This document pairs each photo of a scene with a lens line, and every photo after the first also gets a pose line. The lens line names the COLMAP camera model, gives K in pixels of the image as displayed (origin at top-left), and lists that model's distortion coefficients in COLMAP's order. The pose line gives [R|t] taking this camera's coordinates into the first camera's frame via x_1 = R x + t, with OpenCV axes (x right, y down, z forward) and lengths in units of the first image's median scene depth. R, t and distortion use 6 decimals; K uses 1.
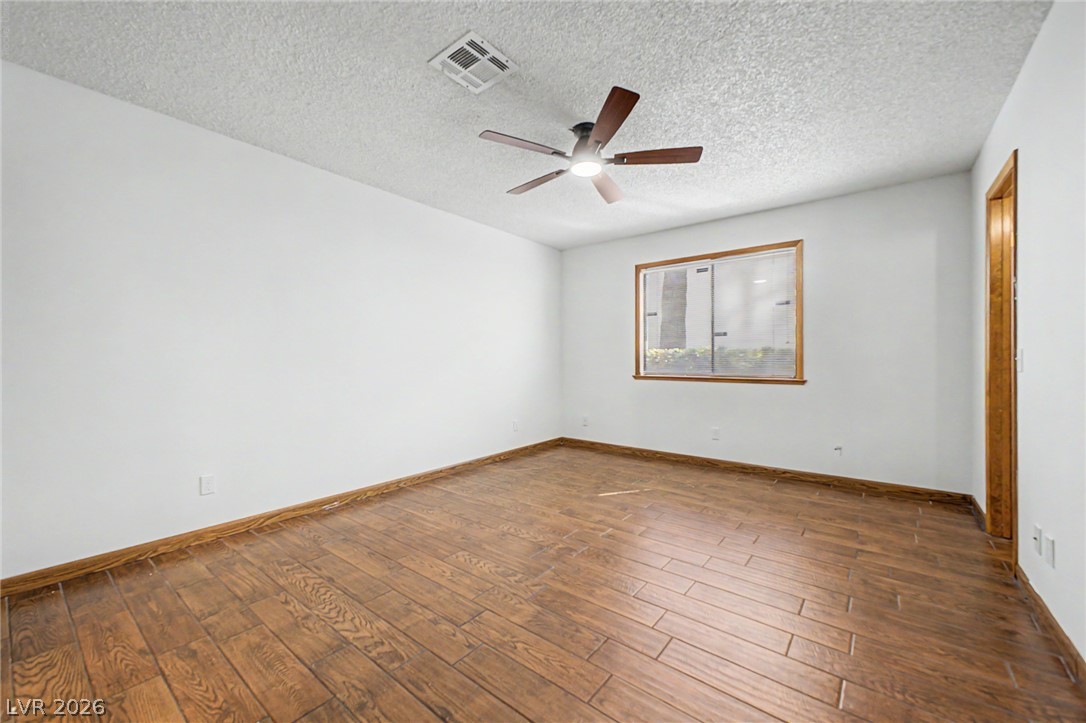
lens RADIAL K [[427.9, 0, 545.1], [0, 427.9, 359.8], [0, 0, 1]] dist [0.020773, -0.005095]
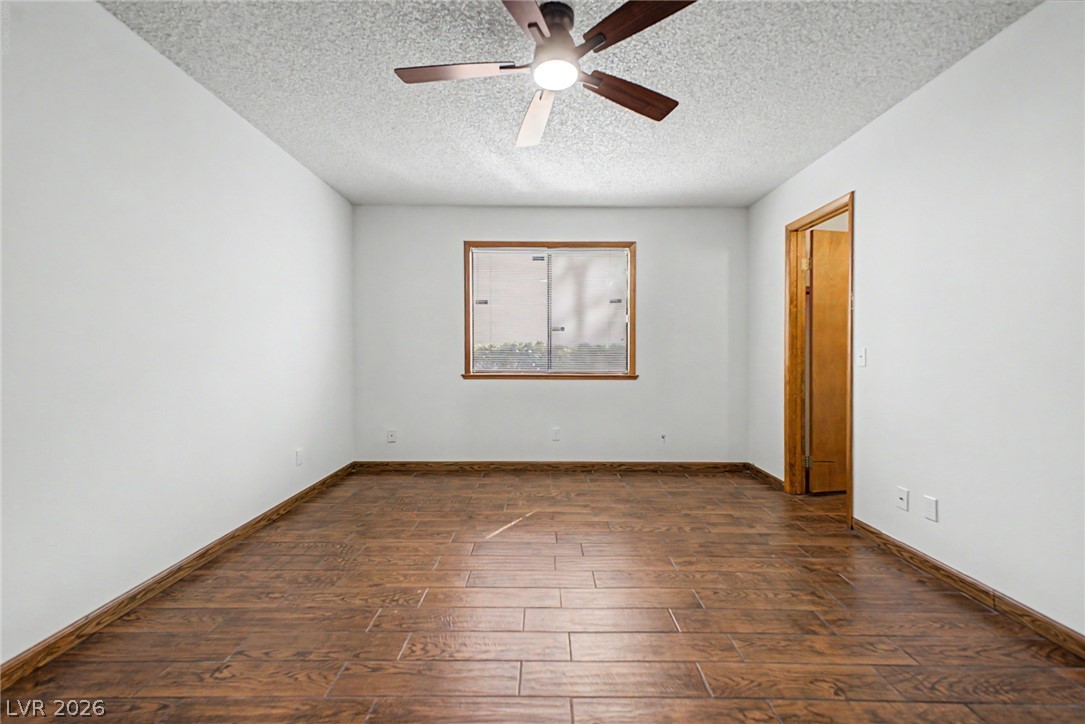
lens RADIAL K [[427.6, 0, 540.8], [0, 427.6, 355.5], [0, 0, 1]] dist [0.020773, -0.005095]
pose [[0.784864, 0.001653, 0.619665, -0.249313], [-0.002540, 0.999997, 0.000550, -0.001806], [-0.619662, -0.002006, 0.784866, 0.346284]]
